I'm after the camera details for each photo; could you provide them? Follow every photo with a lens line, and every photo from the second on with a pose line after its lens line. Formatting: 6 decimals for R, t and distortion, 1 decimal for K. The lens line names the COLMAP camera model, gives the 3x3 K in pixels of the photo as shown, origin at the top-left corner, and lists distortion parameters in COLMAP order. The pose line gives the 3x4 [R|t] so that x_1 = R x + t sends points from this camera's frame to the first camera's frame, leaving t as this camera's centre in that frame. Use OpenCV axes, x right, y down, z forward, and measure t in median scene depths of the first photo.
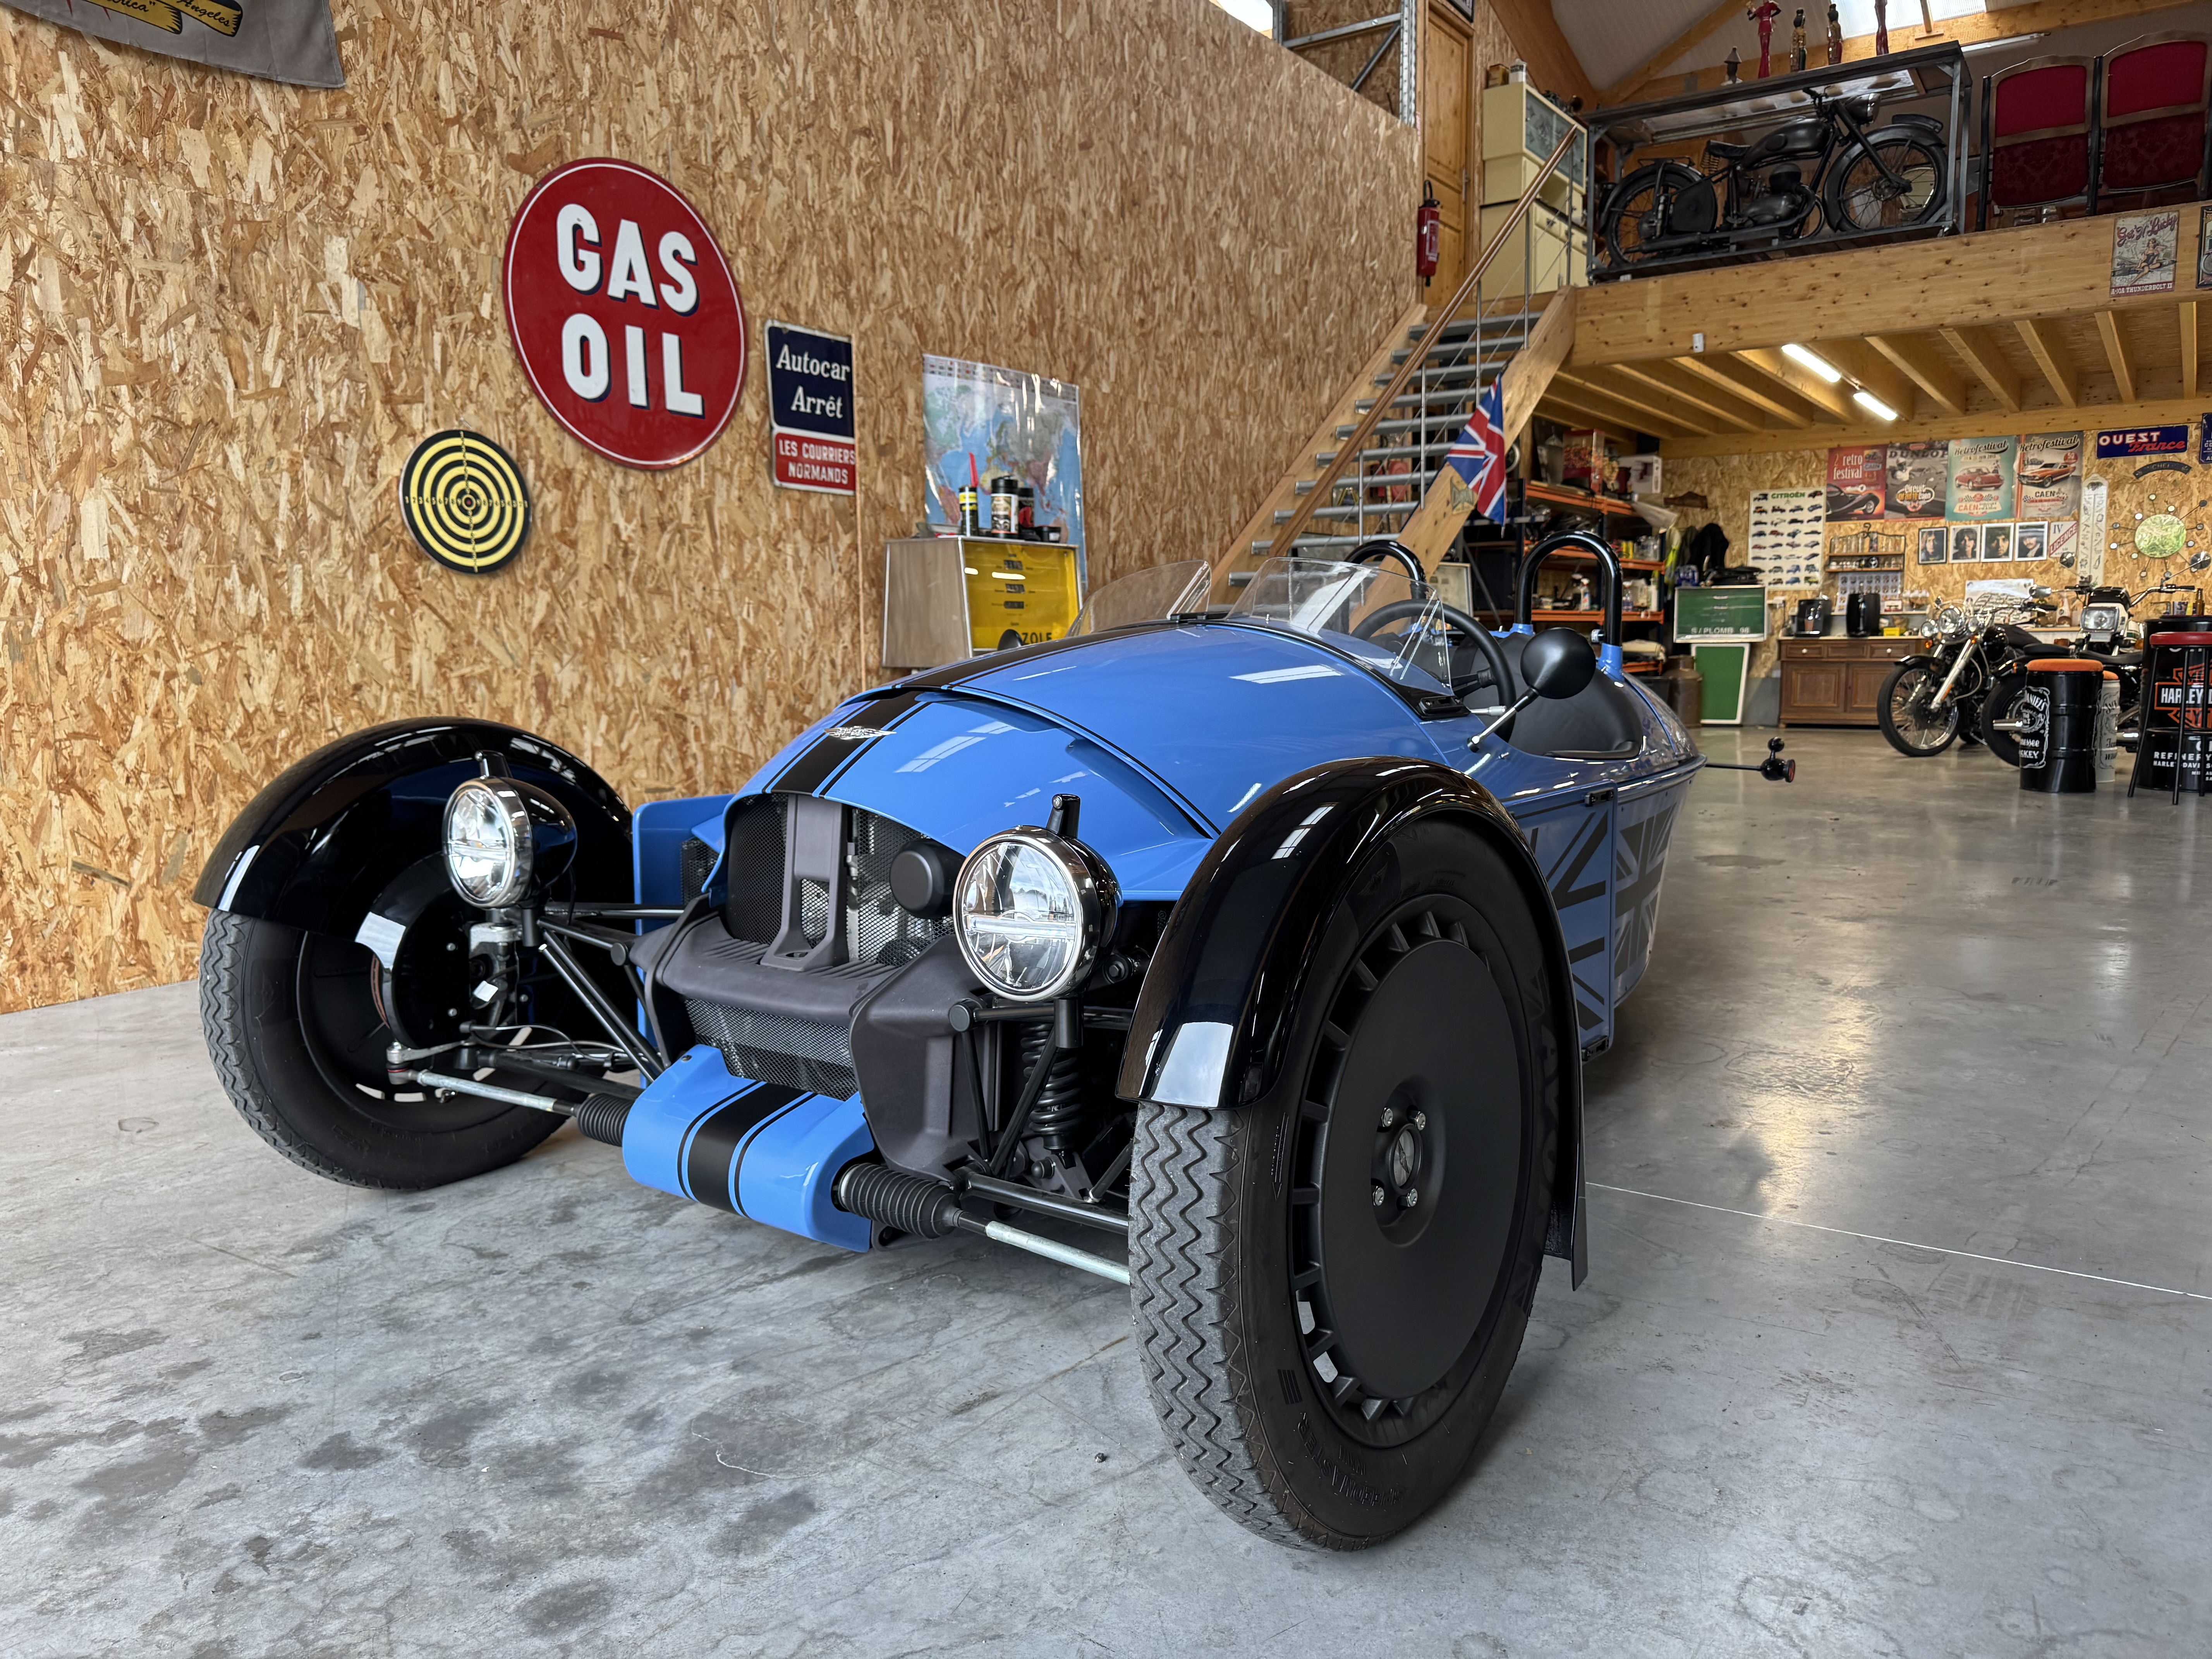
lens RADIAL K [[1570.9, 0, 1106.6], [0, 1570.9, 834.8], [0, 0, 1]] dist [0.002477, -0.003628]
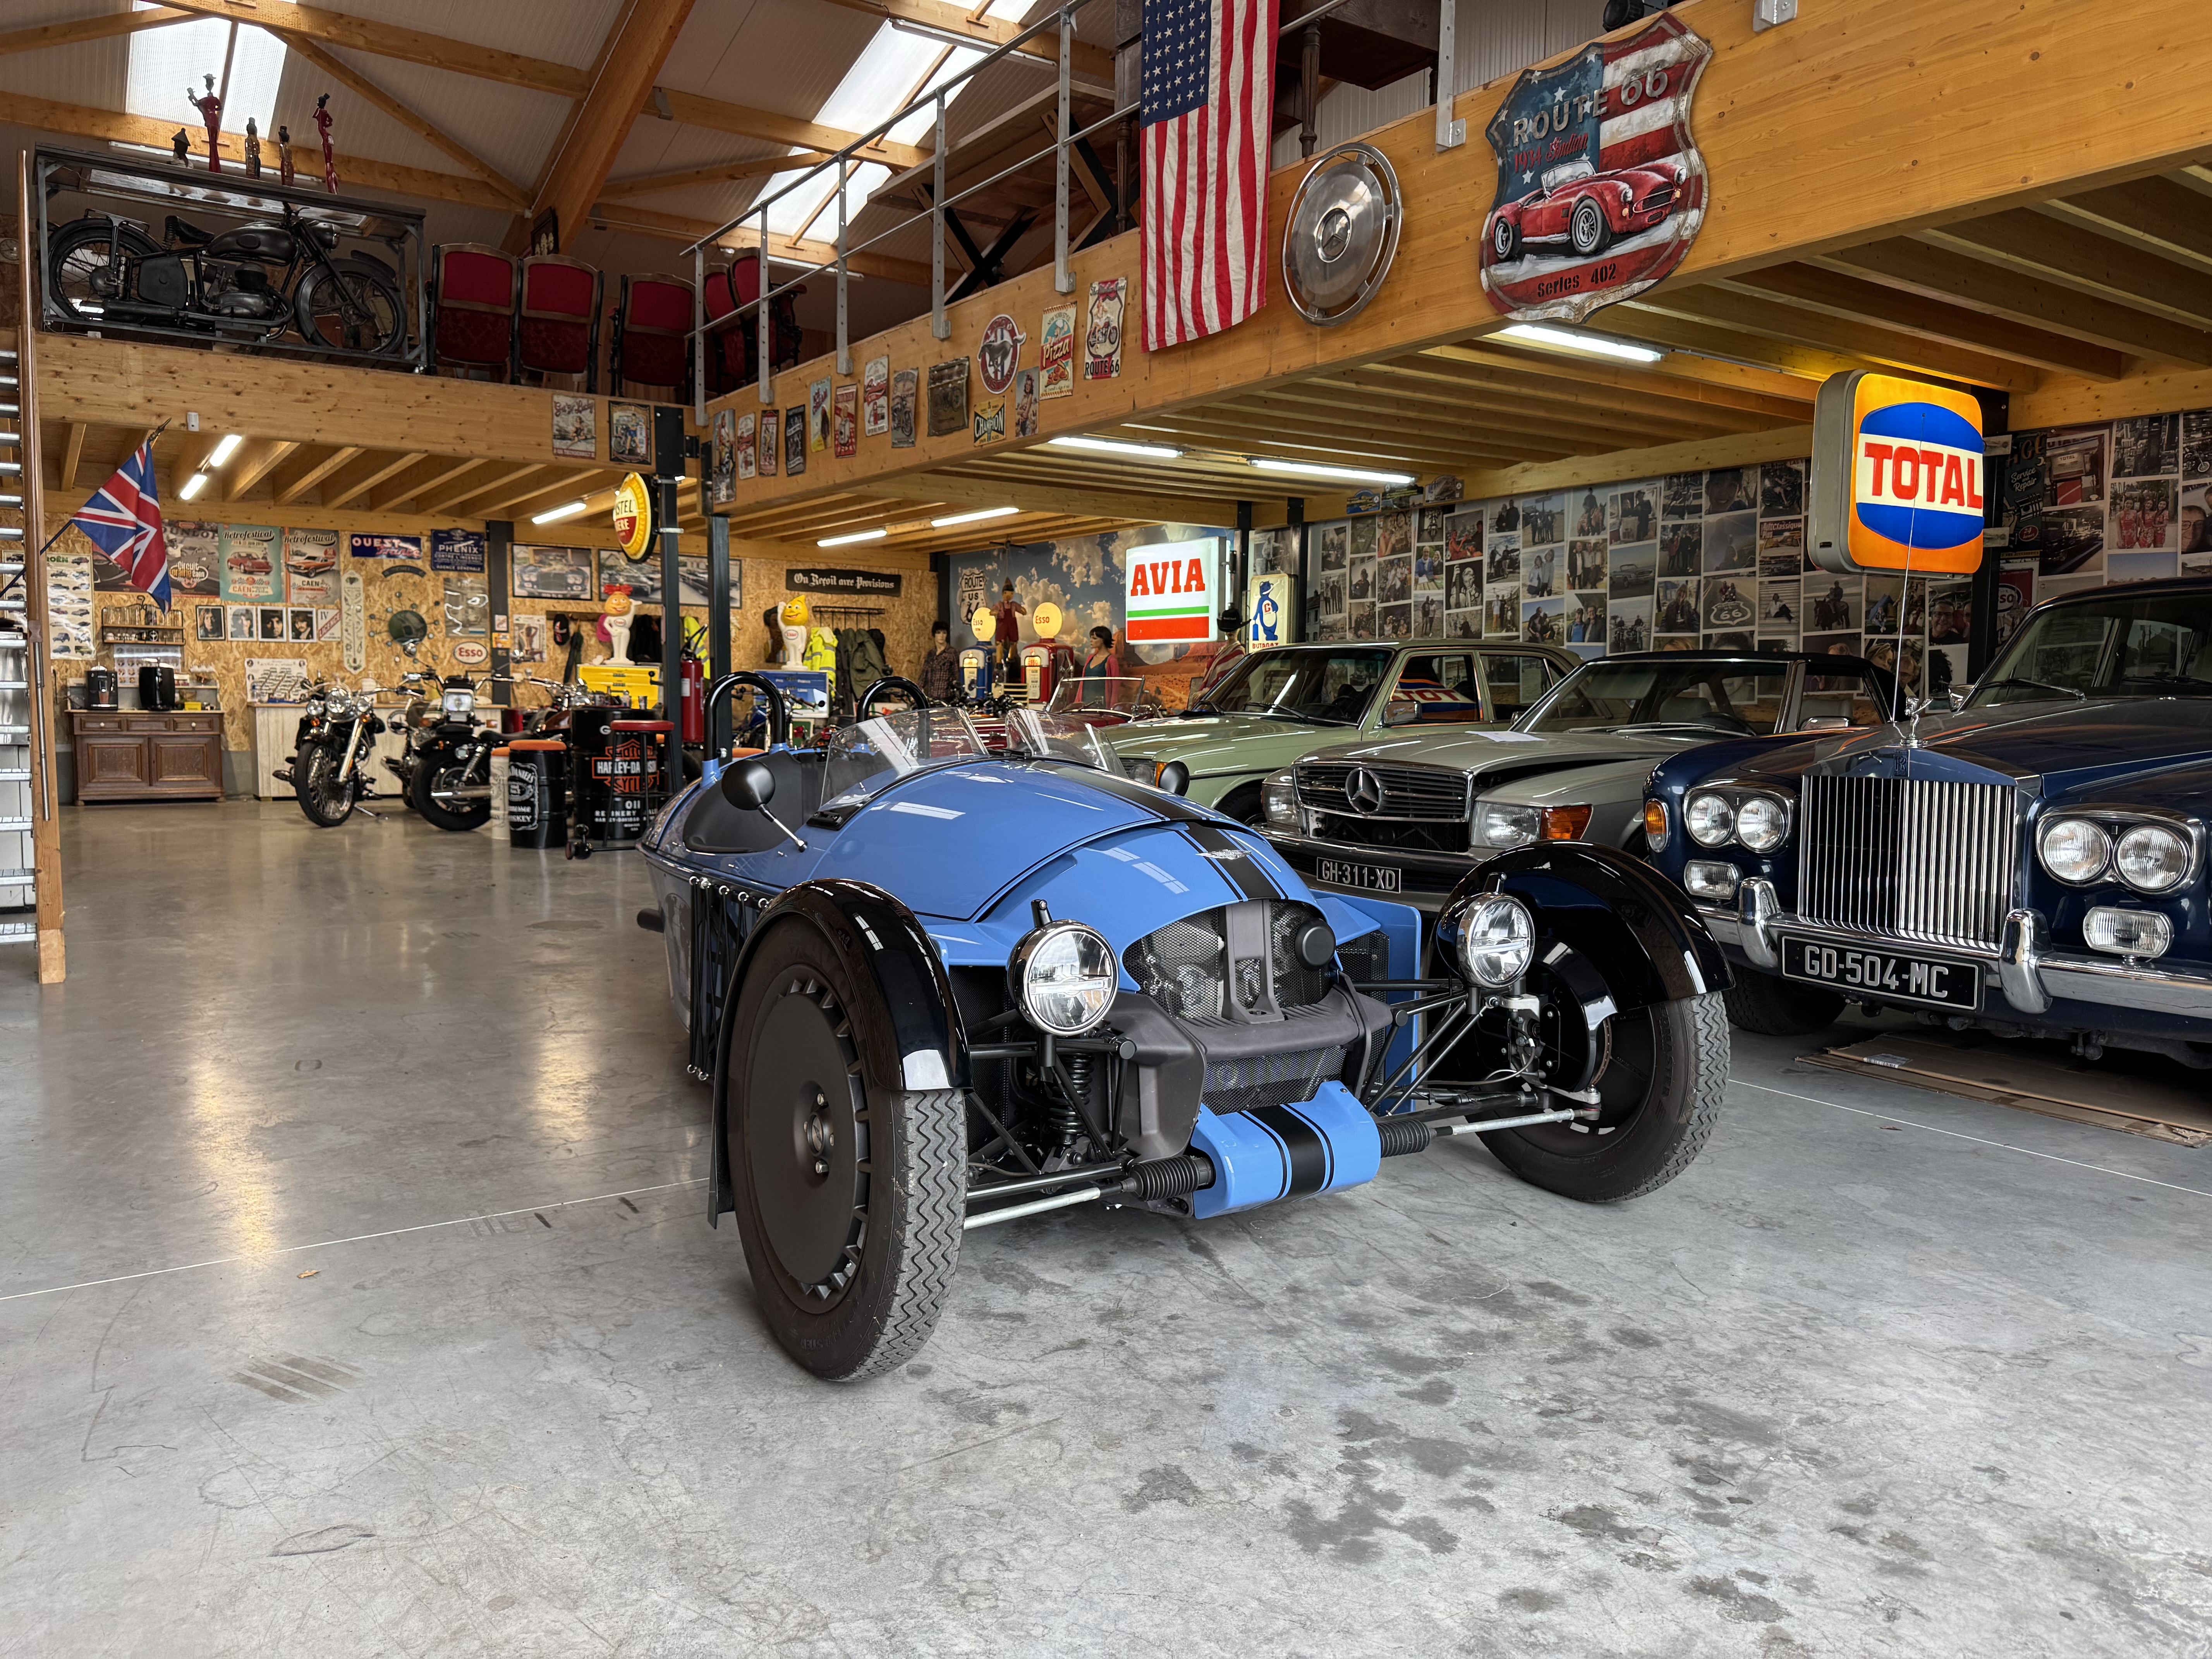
lens RADIAL K [[1570.9, 0, 1101.3], [0, 1570.9, 819.9], [0, 0, 1]] dist [0.002477, -0.003628]
pose [[0.361608, -0.058732, 0.930478, -1.485721], [0.100365, 0.994667, 0.023779, -0.134488], [-0.926912, 0.084788, 0.365574, 0.581802]]
